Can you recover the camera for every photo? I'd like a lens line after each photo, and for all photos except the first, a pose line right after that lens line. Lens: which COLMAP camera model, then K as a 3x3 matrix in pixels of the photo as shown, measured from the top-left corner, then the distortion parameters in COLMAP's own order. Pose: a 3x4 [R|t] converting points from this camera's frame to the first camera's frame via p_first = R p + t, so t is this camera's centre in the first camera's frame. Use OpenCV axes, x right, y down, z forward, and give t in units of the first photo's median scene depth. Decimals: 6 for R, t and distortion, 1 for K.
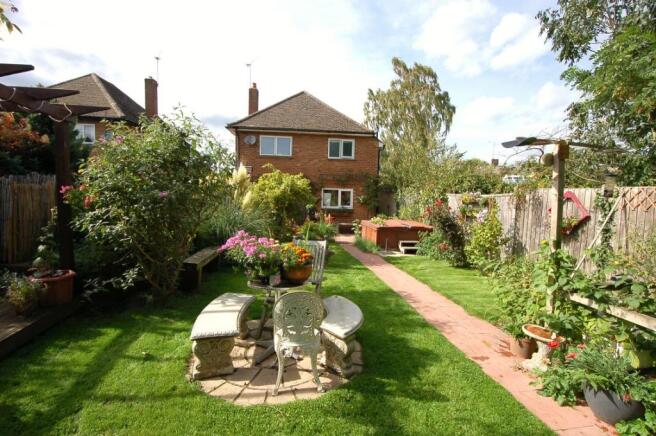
lens RADIAL K [[303.2, 0, 332.5], [0, 303.2, 207.5], [0, 0, 1]] dist [-0.002103, -0.000664]
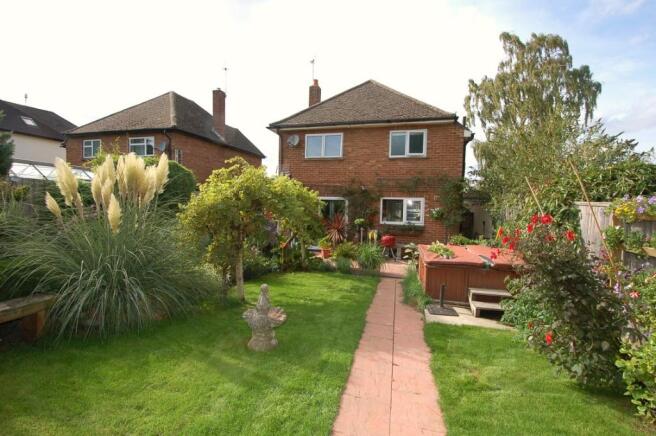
lens RADIAL K [[303.2, 0, 332.5], [0, 303.2, 207.5], [0, 0, 1]] dist [-0.002103, -0.000664]
pose [[0.939231, -0.000394, -0.343287, 0.109826], [-0.014283, 0.999089, -0.040226, -0.006188], [0.342990, 0.042684, 0.938369, 0.250122]]
